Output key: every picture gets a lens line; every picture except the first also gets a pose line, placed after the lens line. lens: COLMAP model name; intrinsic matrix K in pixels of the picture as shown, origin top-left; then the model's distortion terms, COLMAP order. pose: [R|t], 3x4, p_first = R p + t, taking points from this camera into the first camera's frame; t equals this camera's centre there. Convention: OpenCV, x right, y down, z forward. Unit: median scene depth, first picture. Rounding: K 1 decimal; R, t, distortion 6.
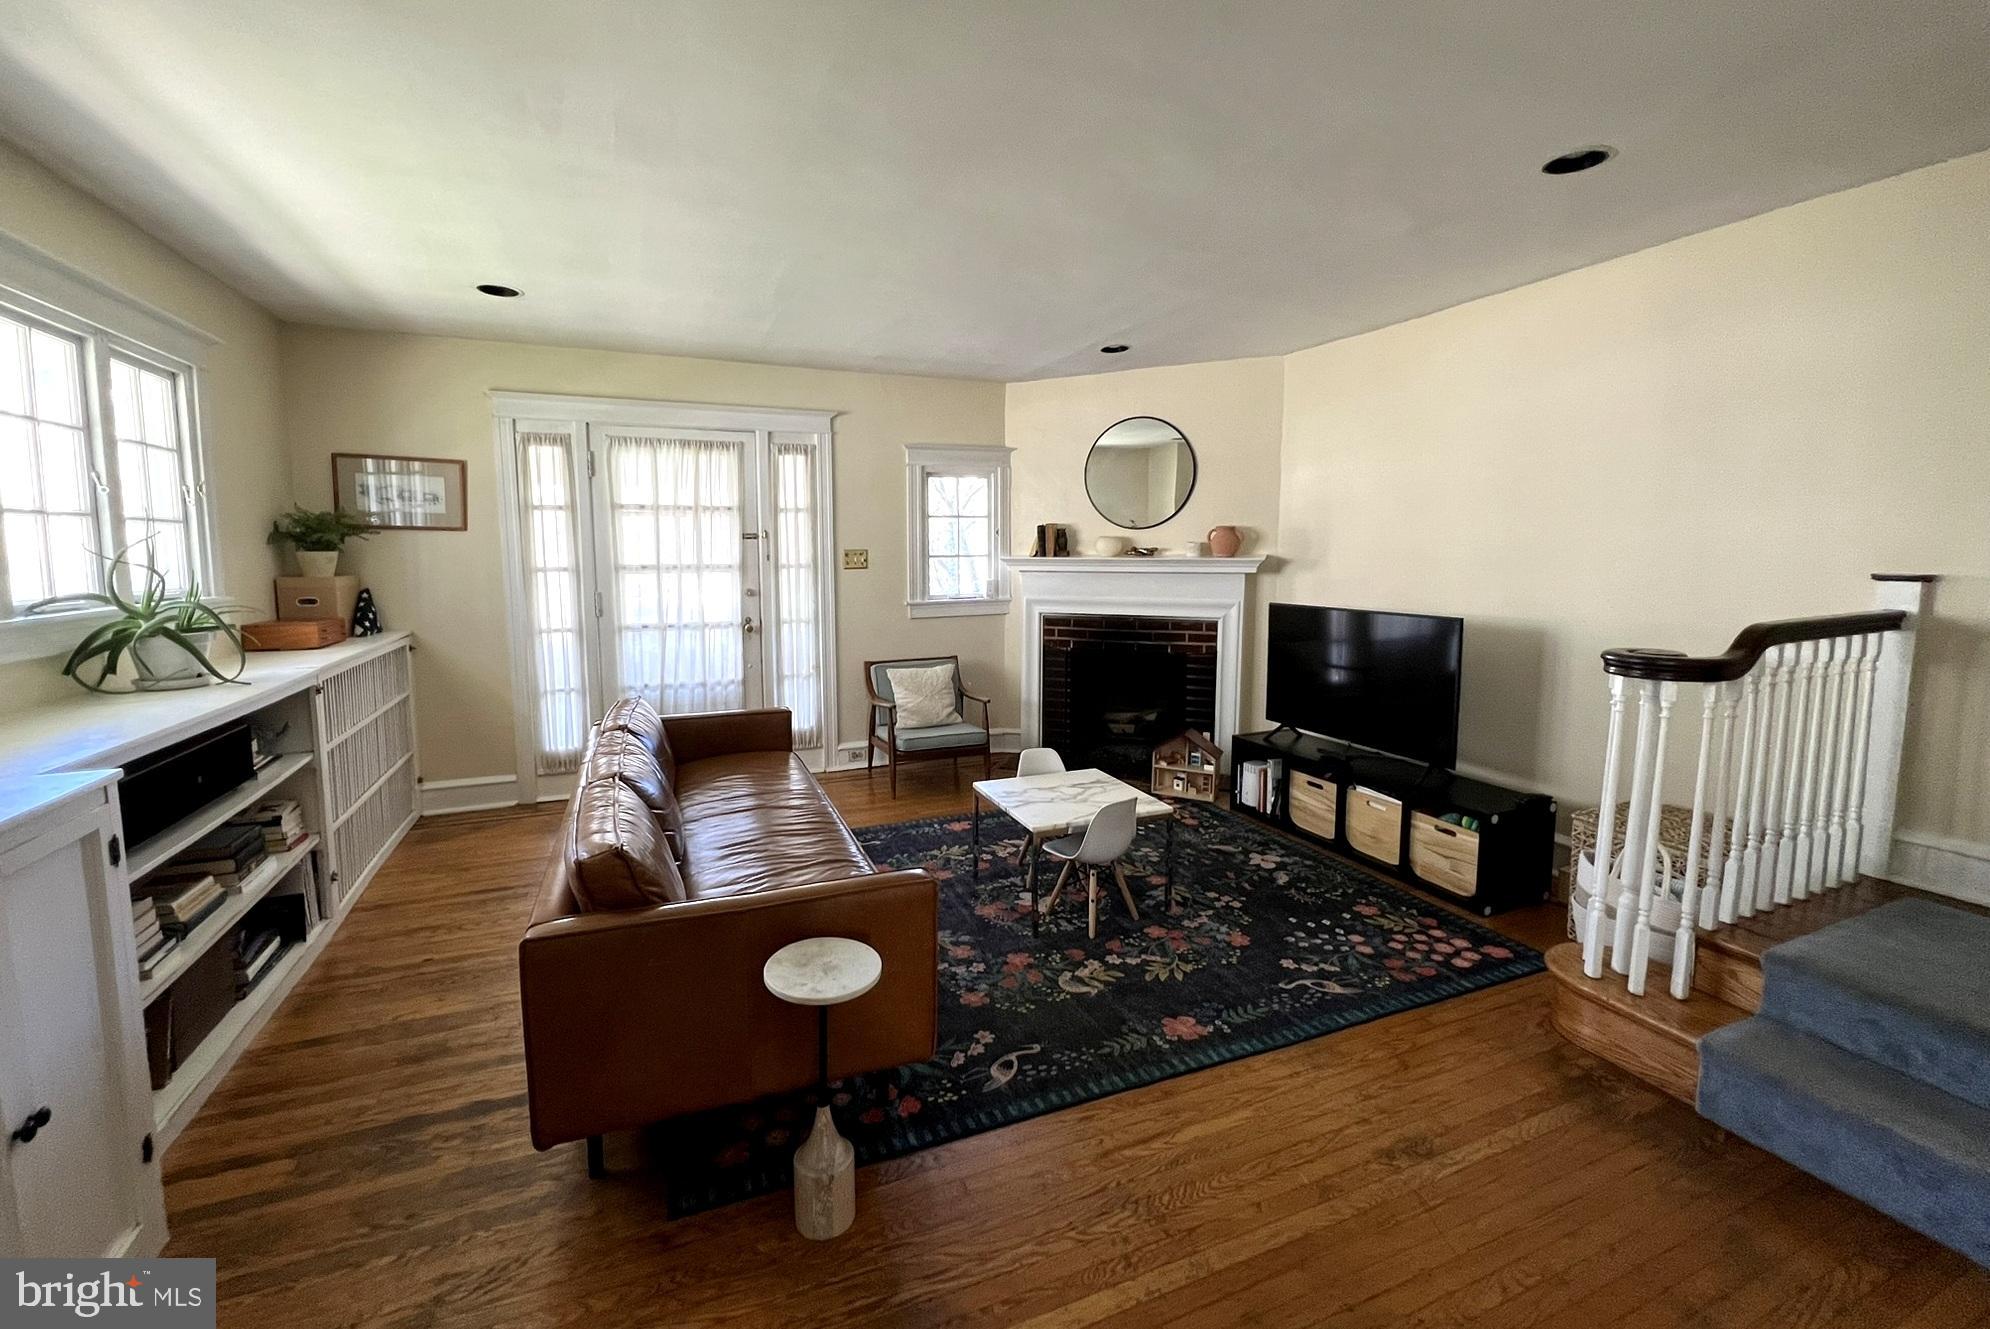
lens RADIAL K [[818.7, 0, 971.5], [0, 818.7, 632.6], [0, 0, 1]] dist [-0.000105, -0.000359]
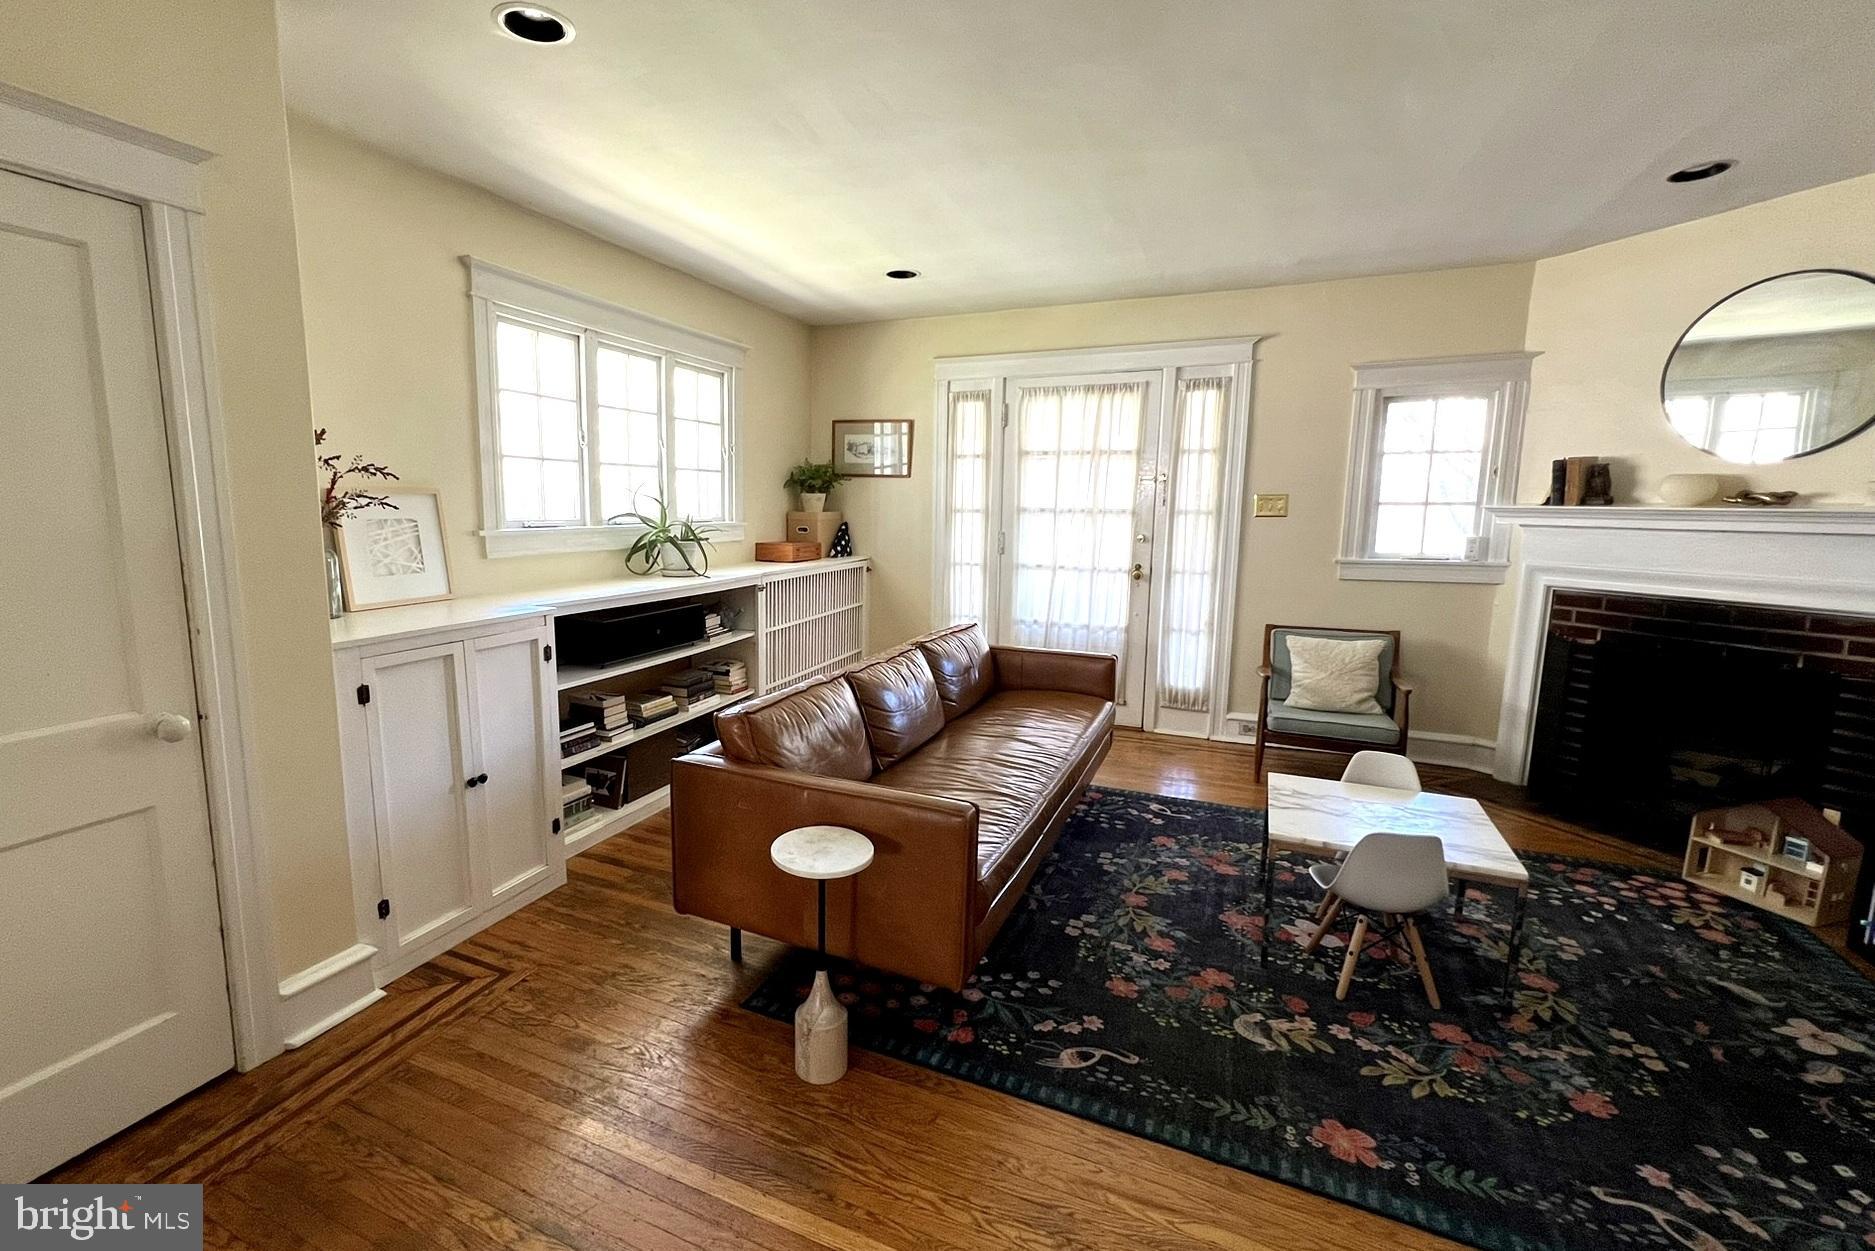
lens RADIAL K [[820.5, 0, 853.6], [0, 820.5, 622.7], [0, 0, 1]] dist [0.000946, 0.000563]
pose [[0.675993, 0.114825, -0.727907, 0.255848], [-0.083971, 0.993354, 0.078716, 0.002564], [0.732108, 0.007912, 0.681143, 0.104902]]
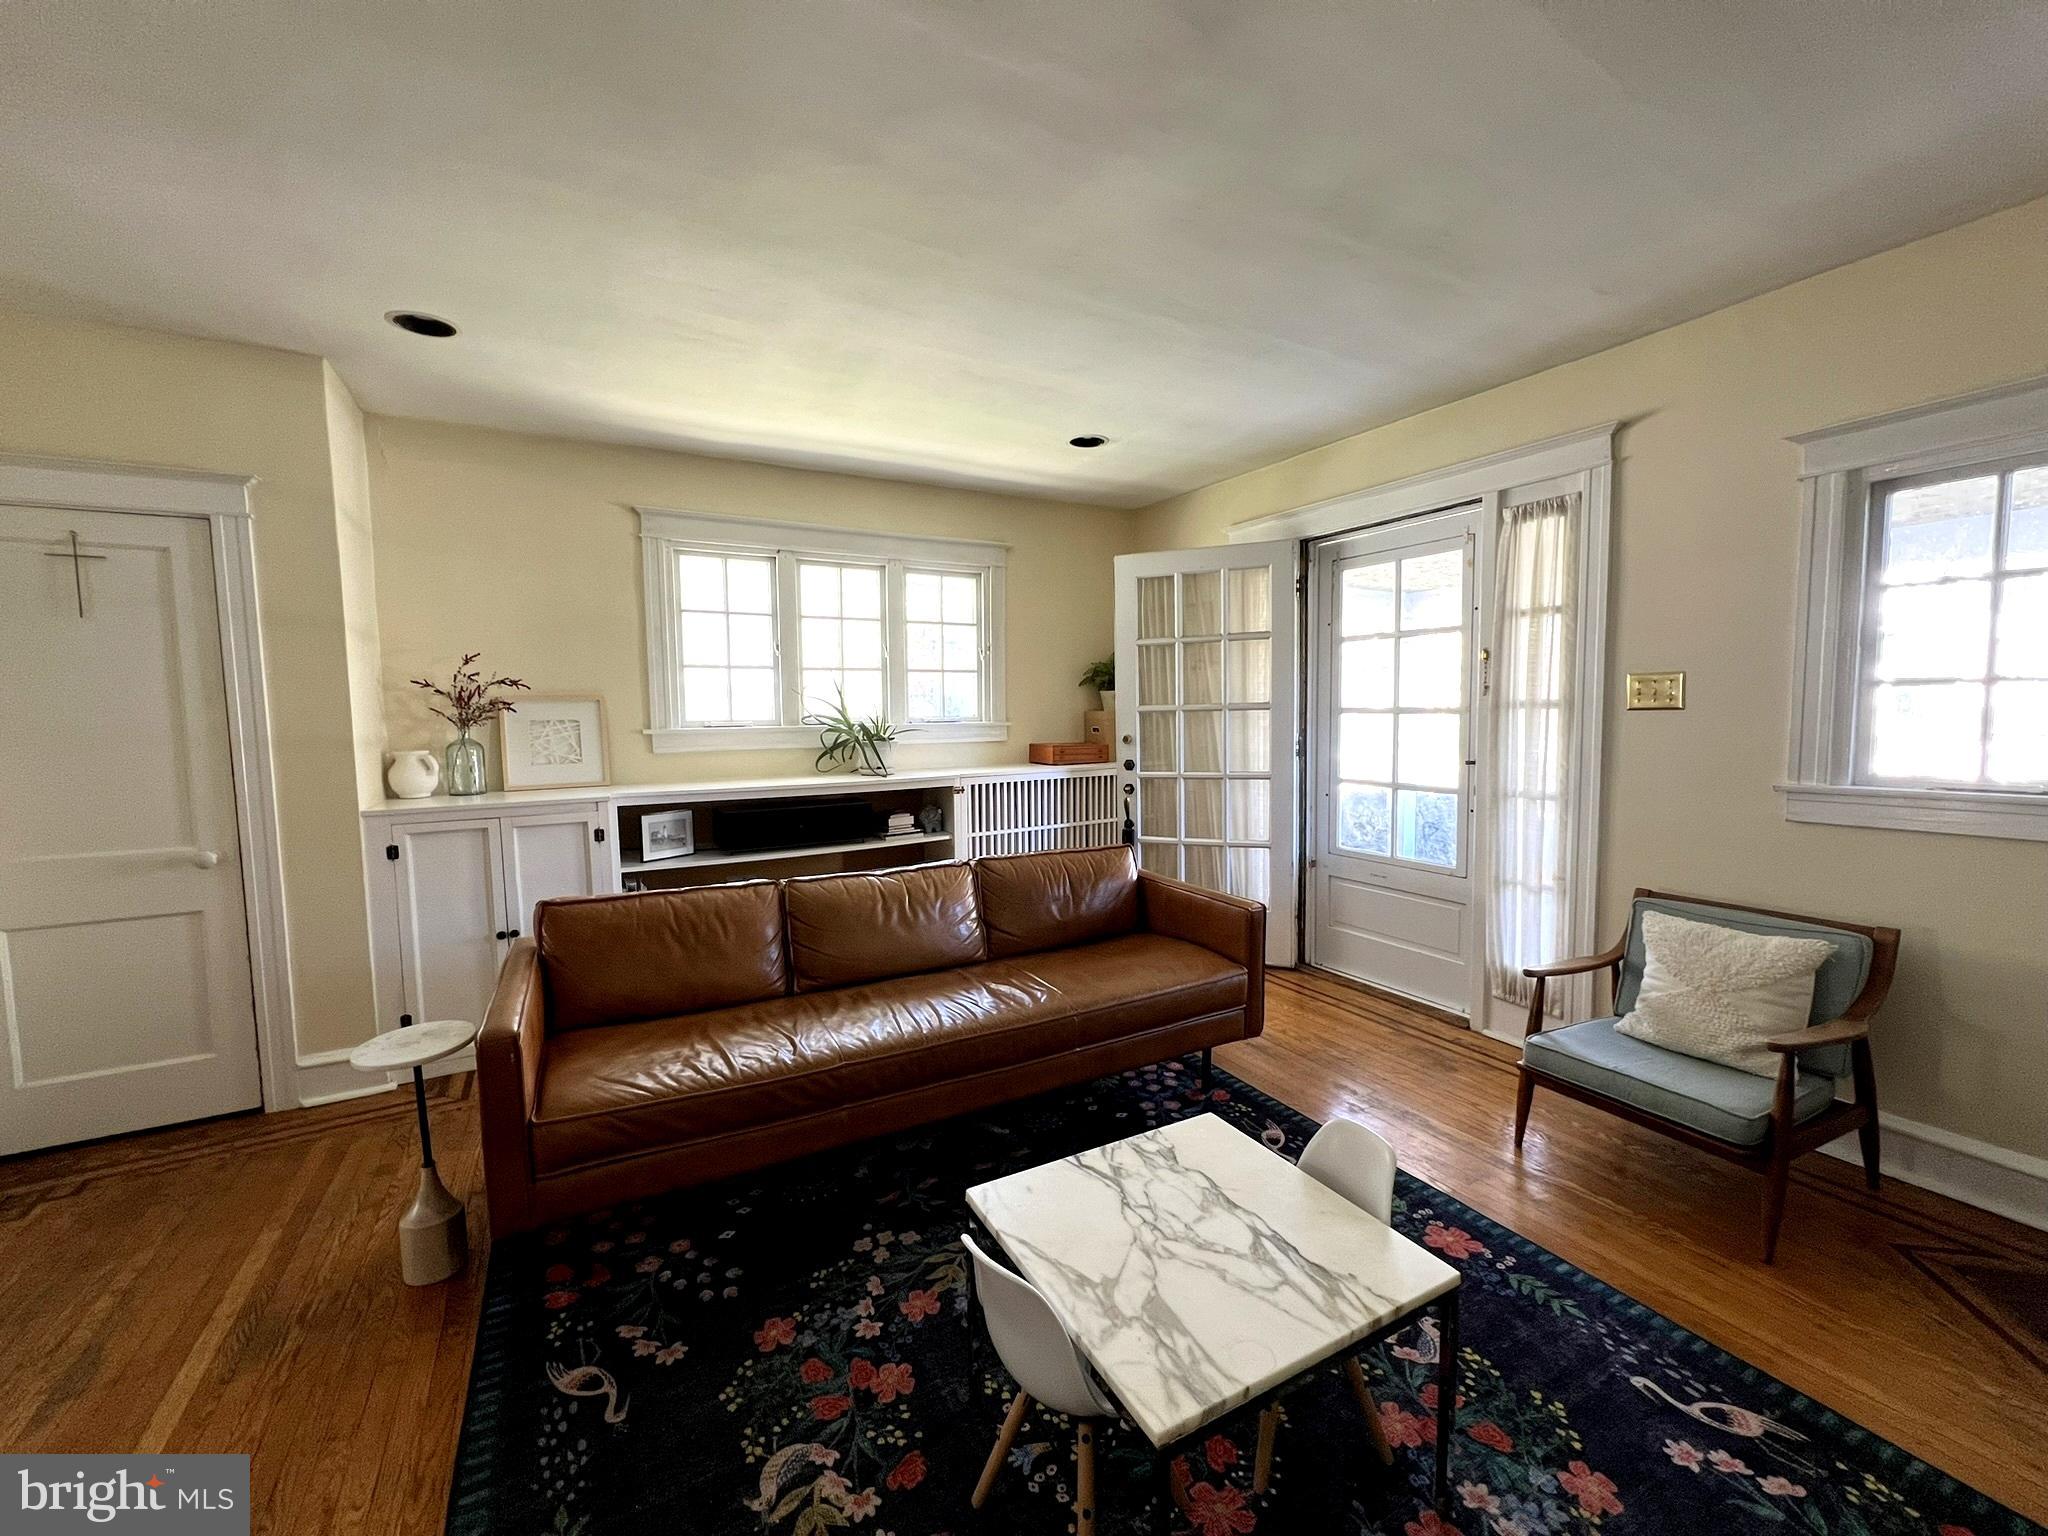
lens RADIAL K [[815.8, 0, 1025.5], [0, 815.8, 772.8], [0, 0, 1]] dist [-0.001918, -0.000391]
pose [[0.122020, 0.083136, -0.989040, 0.405612], [-0.091050, 0.993222, 0.072255, -0.048771], [0.988343, 0.081235, 0.128763, 0.669573]]
